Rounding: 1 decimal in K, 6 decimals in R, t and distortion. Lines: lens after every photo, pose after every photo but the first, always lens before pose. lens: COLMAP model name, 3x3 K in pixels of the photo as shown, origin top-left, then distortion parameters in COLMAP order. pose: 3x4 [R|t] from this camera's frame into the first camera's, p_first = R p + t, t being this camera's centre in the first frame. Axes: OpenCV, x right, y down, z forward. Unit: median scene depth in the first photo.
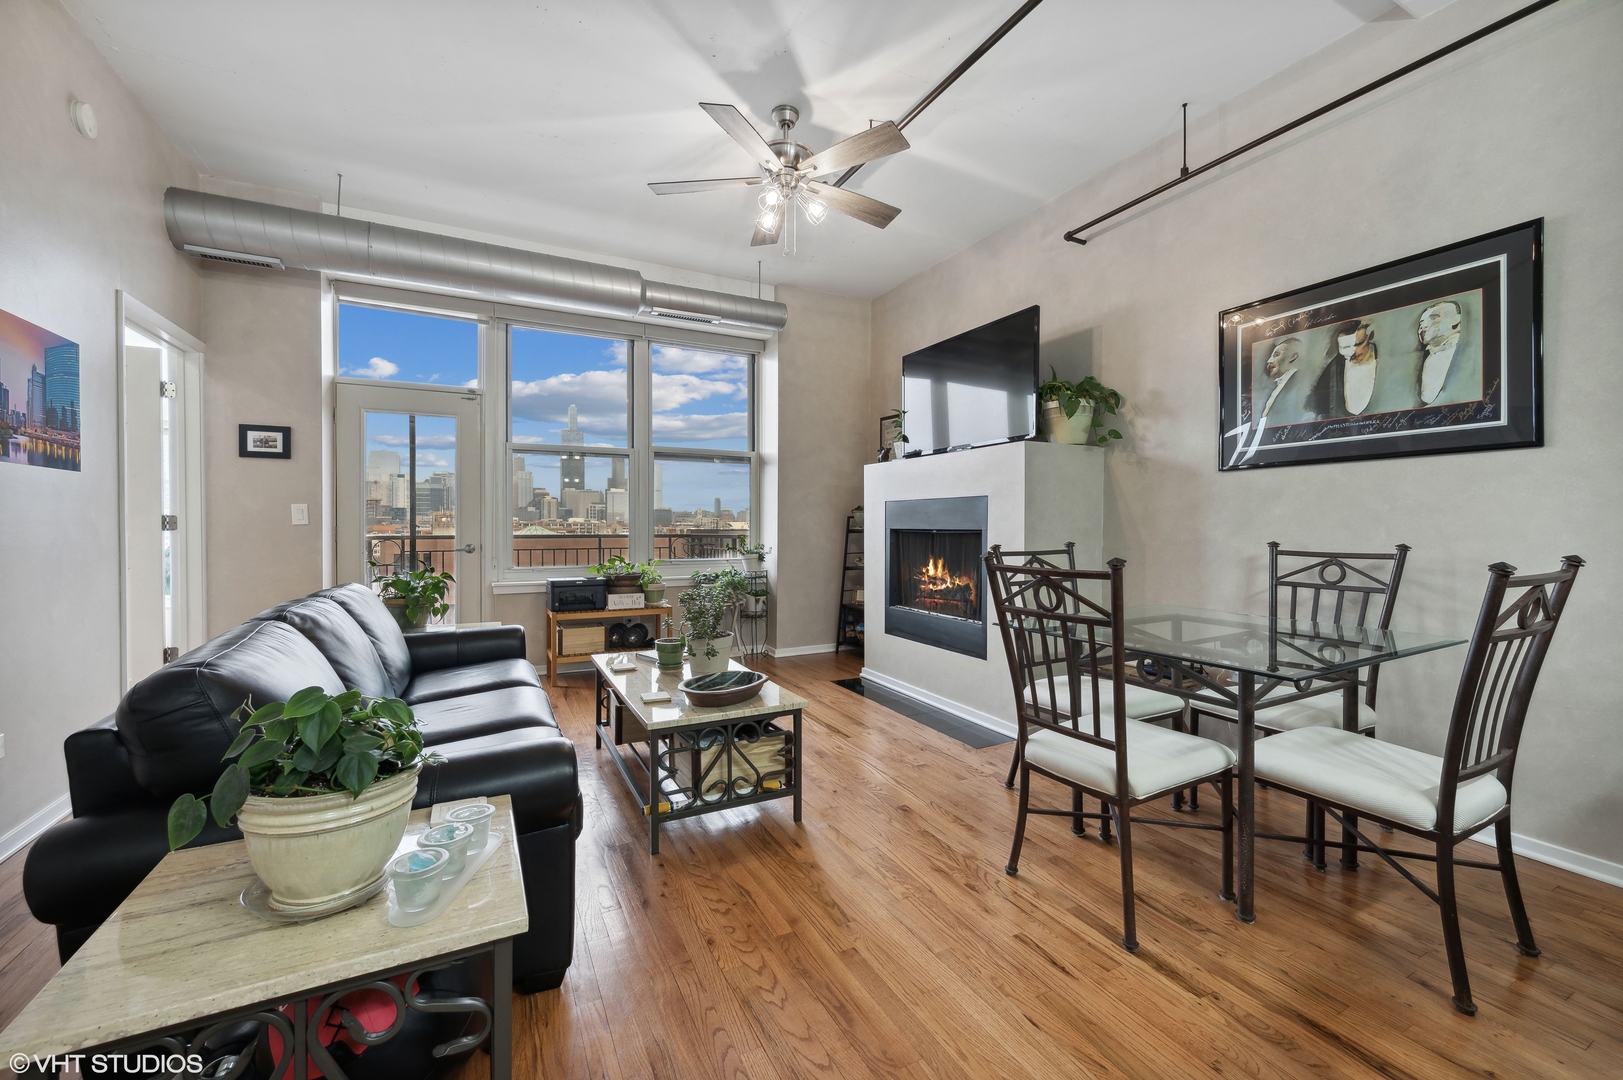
lens RADIAL K [[650.9, 0, 808.7], [0, 650.9, 534.5], [0, 0, 1]] dist [-0.005256, 0.000751]
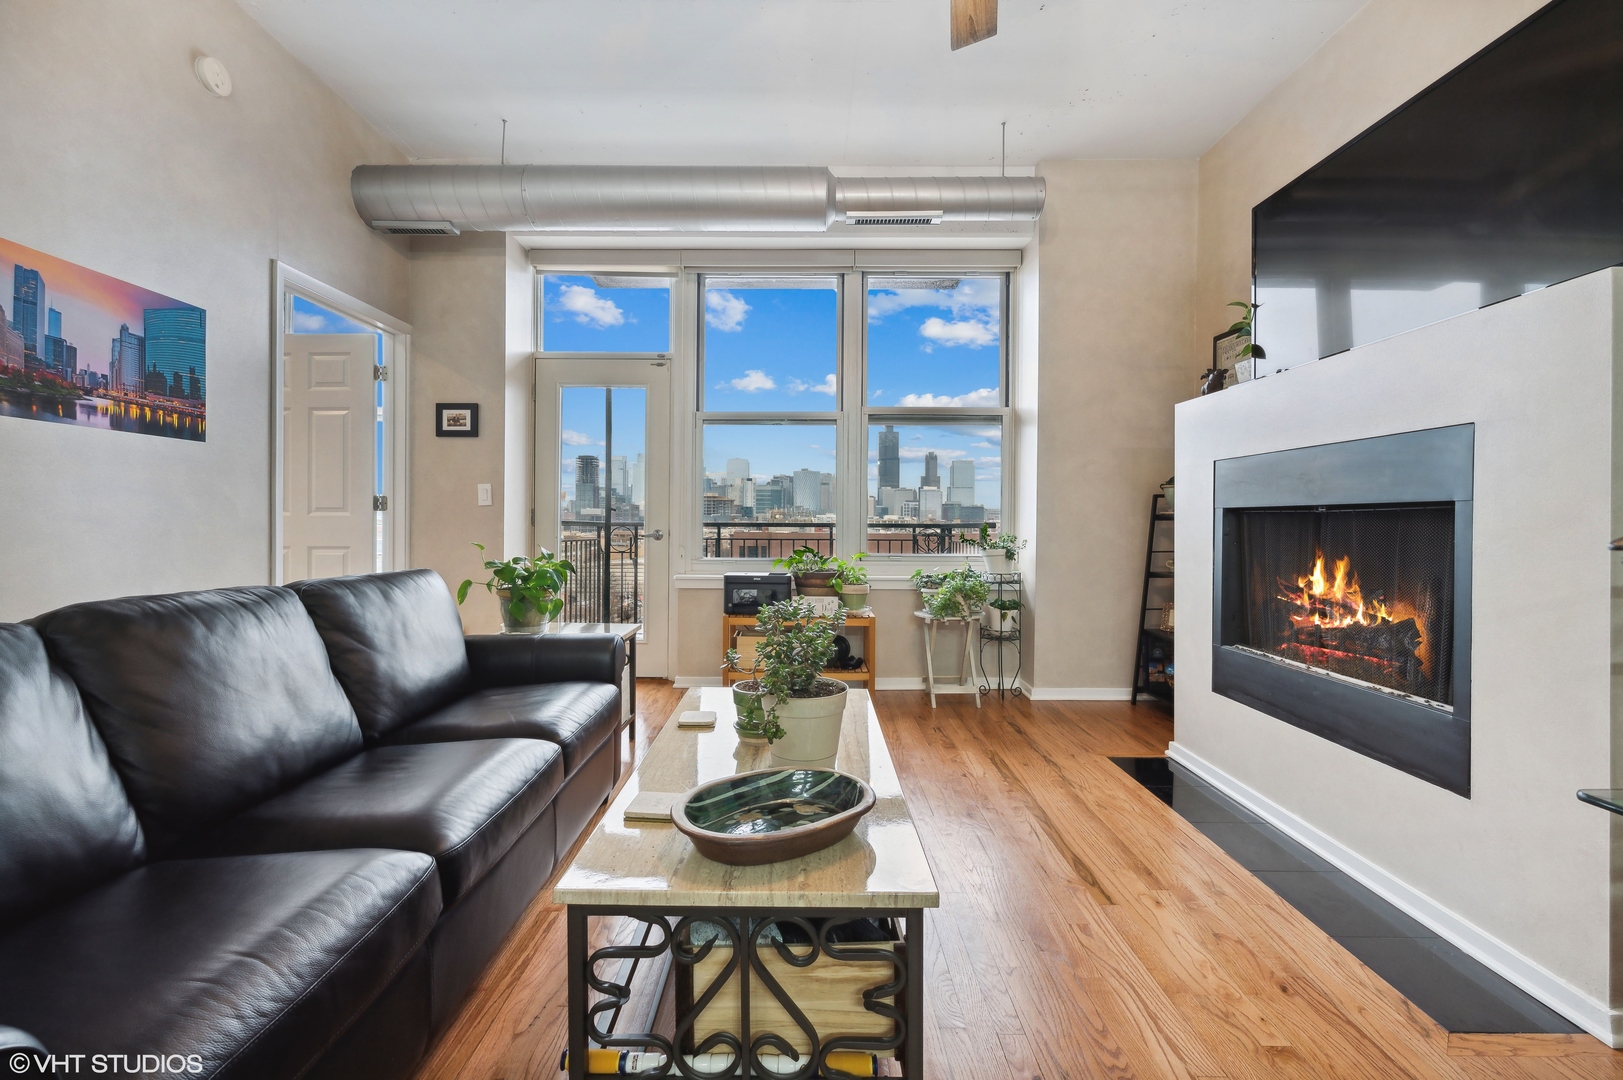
lens RADIAL K [[650.9, 0, 799.2], [0, 650.9, 525.4], [0, 0, 1]] dist [-0.005256, 0.000751]
pose [[0.884500, 0.006380, -0.466496, 0.089991], [-0.011103, 0.999911, -0.007376, 0.020724], [0.466407, 0.011703, 0.884493, 0.475769]]
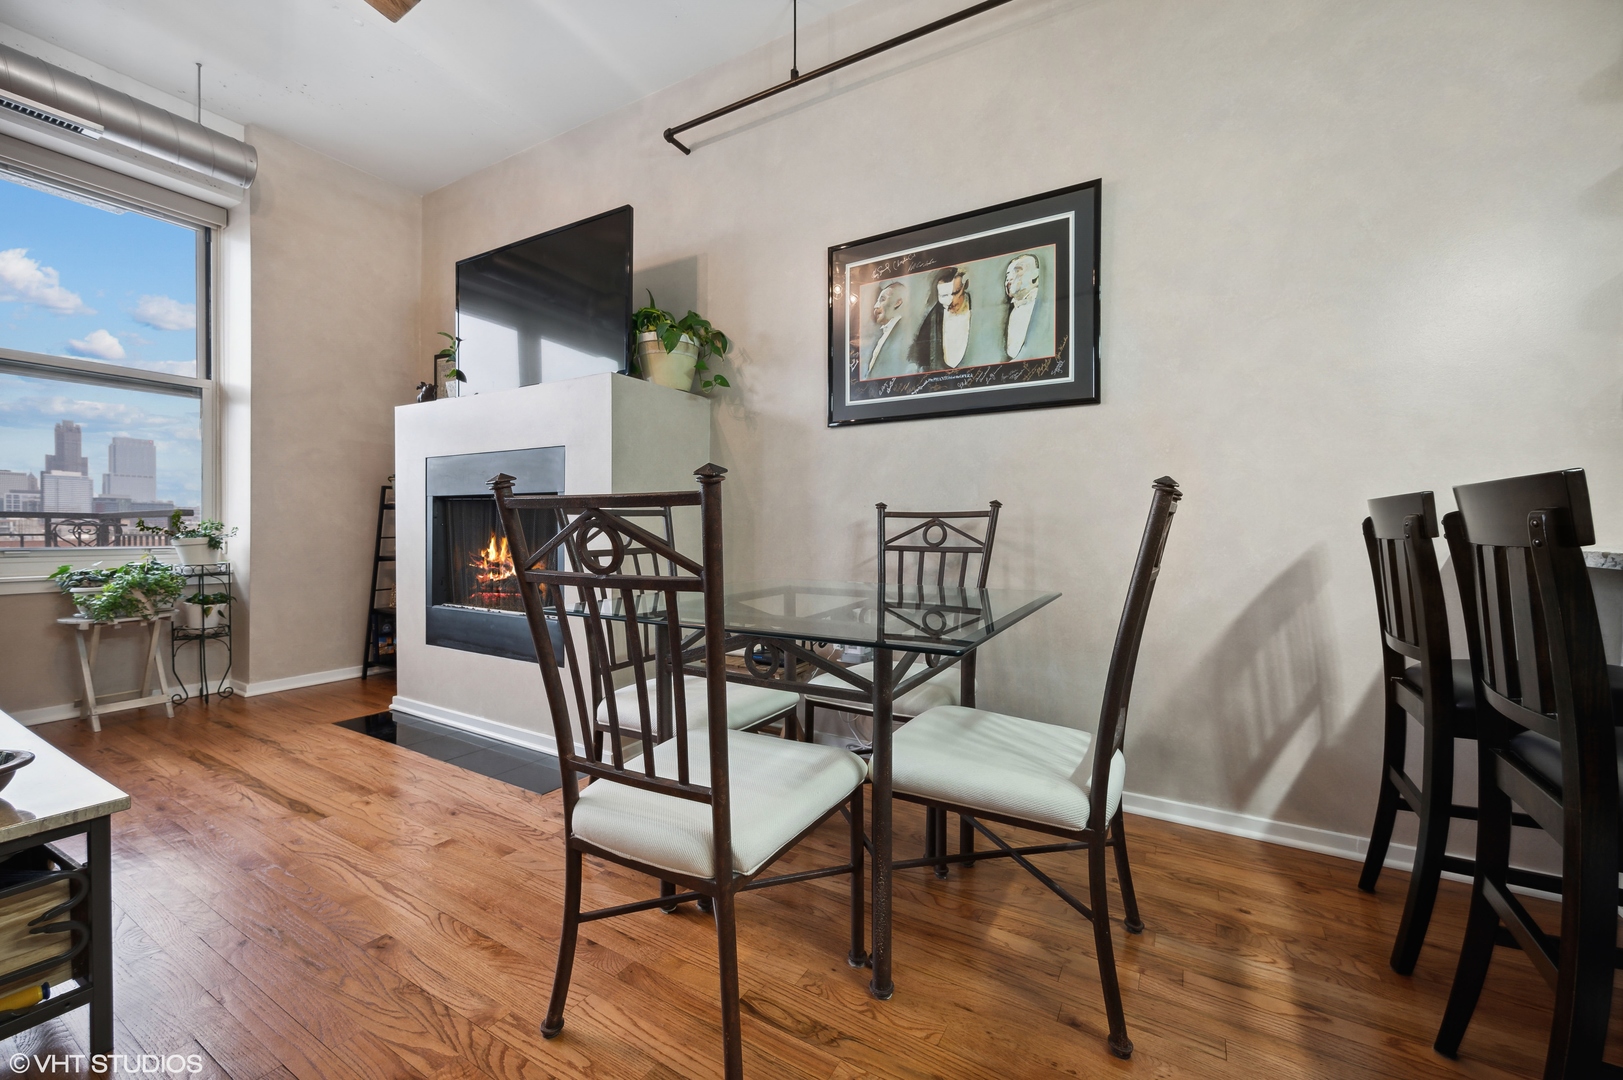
lens RADIAL K [[650.9, 0, 812.0], [0, 650.9, 538.4], [0, 0, 1]] dist [-0.005256, 0.000751]
pose [[0.842666, -0.002478, 0.538432, 0.134212], [0.001714, 0.999997, 0.001921, 0.053373], [-0.538435, -0.000696, 0.842667, 0.262984]]
